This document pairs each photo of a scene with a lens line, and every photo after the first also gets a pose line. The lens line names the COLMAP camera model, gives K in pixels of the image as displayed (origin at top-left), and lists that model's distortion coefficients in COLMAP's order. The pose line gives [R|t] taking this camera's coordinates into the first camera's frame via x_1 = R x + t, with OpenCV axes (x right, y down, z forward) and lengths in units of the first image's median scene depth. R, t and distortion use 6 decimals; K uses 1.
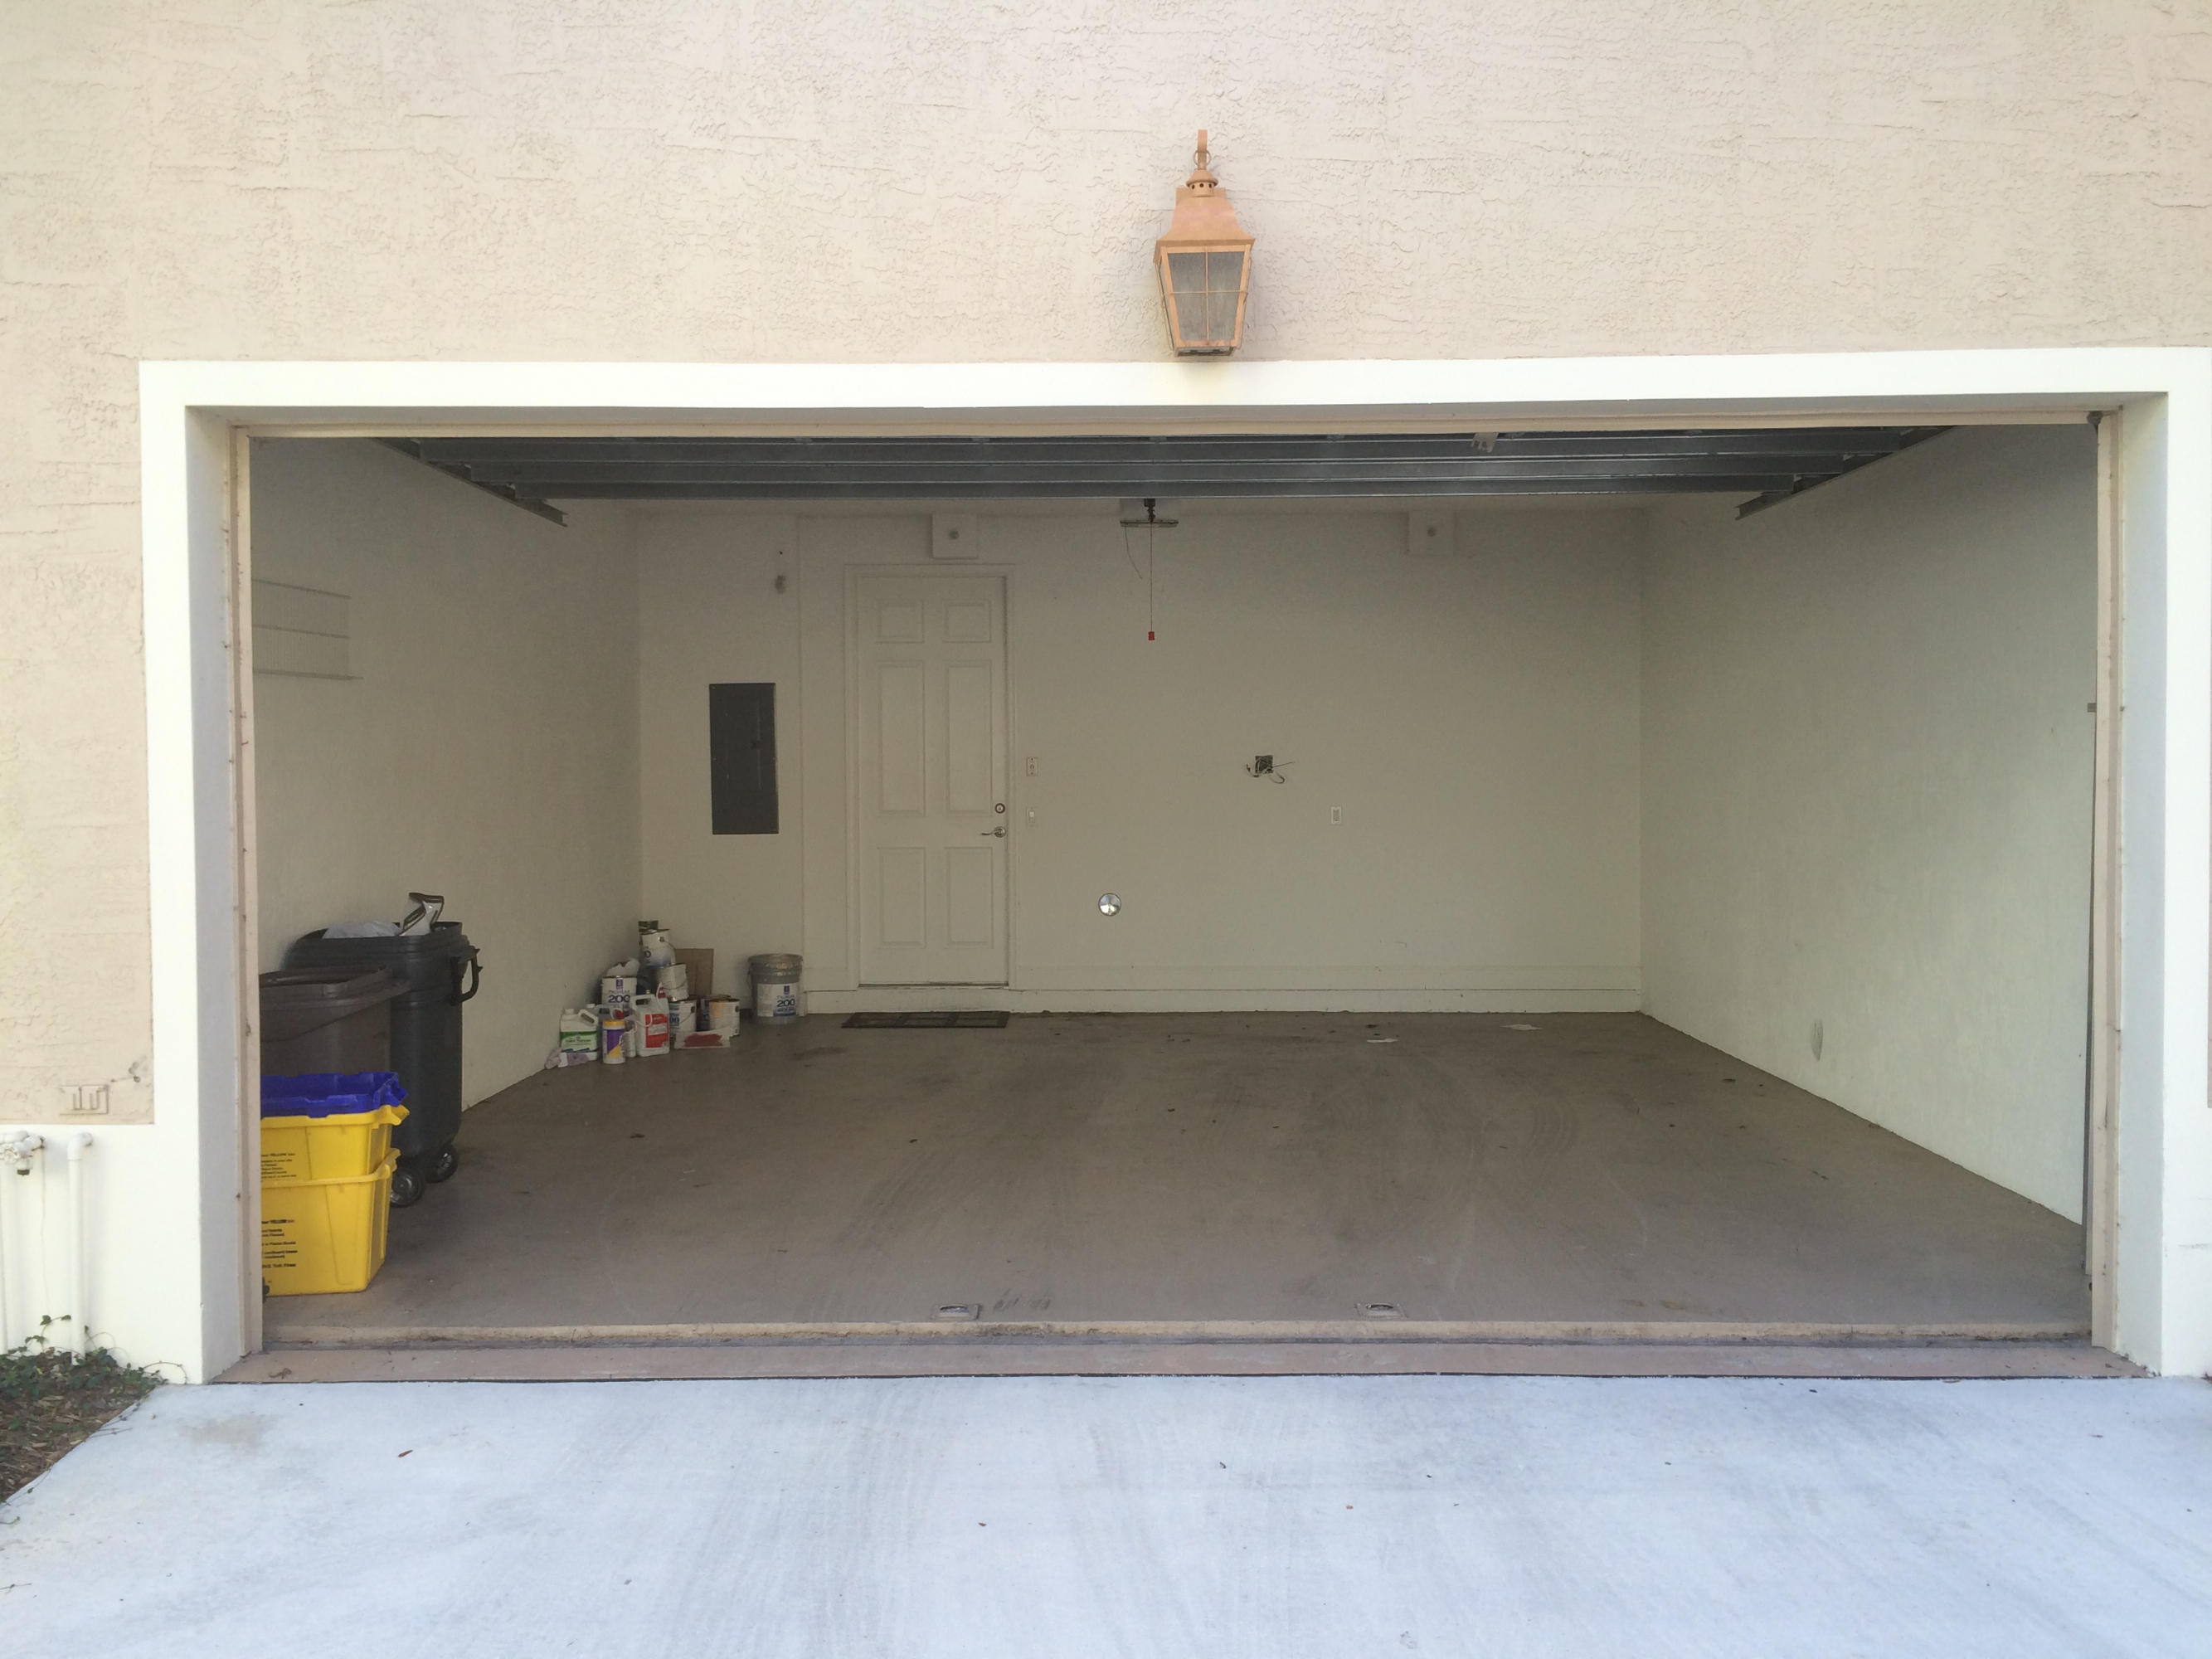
lens RADIAL K [[1892.3, 0, 1100.5], [0, 1892.3, 828.6], [0, 0, 1]] dist [0.051922, -0.028286]
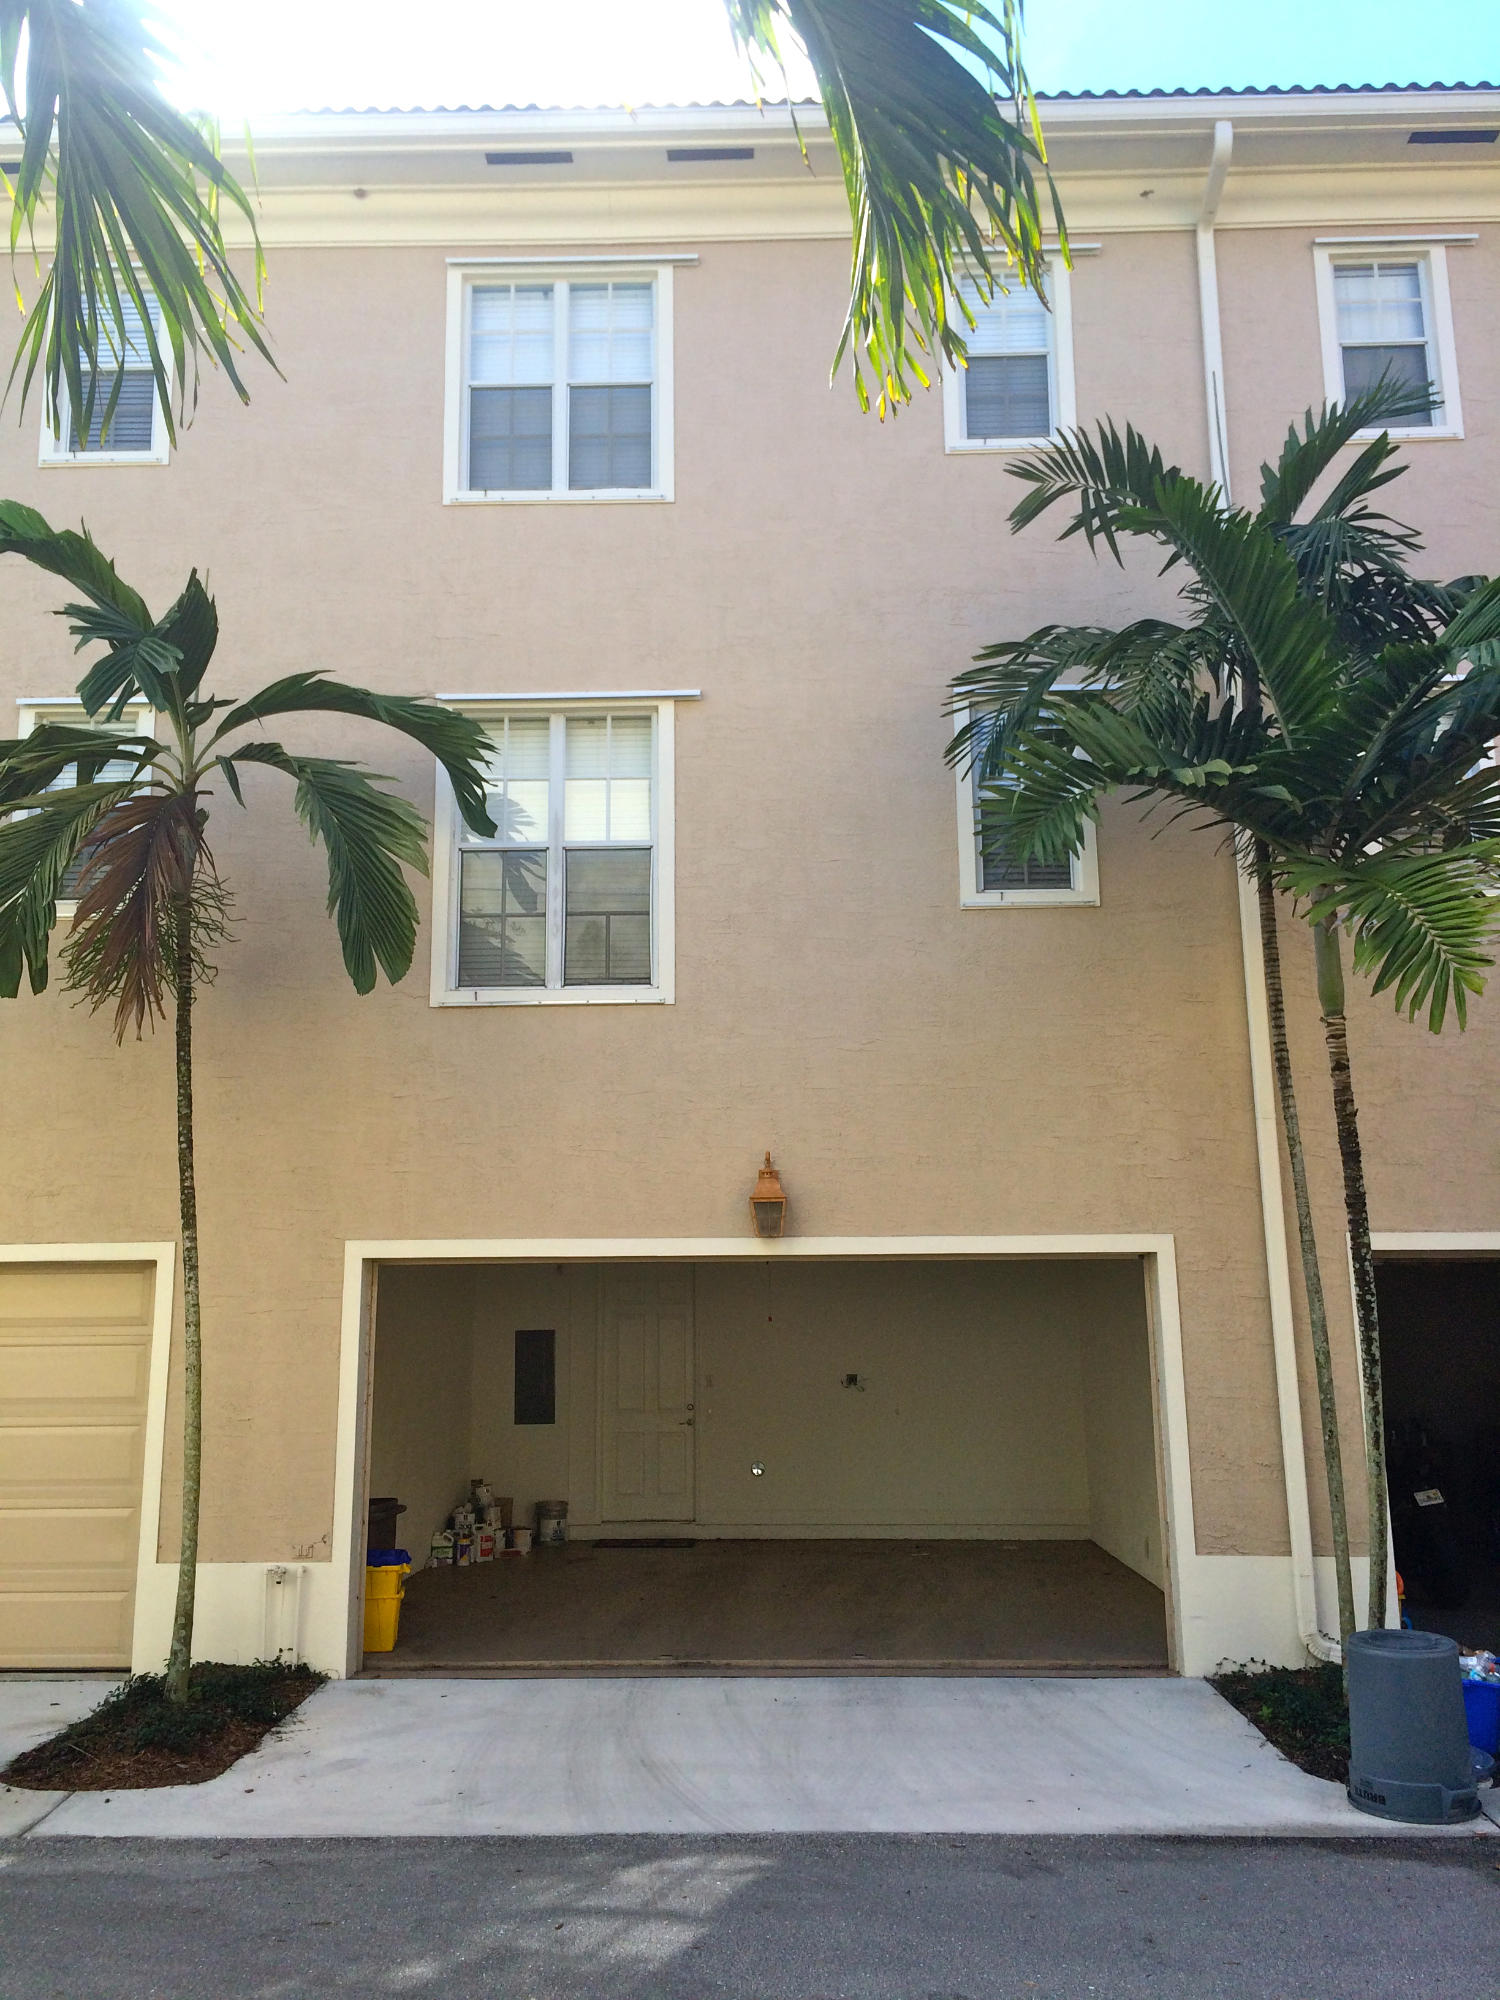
lens RADIAL K [[1710.8, 0, 738.4], [0, 1710.8, 1019.3], [0, 0, 1]] dist [0.051922, -0.028286]
pose [[0.999601, -0.007713, -0.027179, 0.068762], [0.001620, 0.976079, -0.217410, -0.035016], [0.028206, 0.217279, 0.975702, -1.136883]]
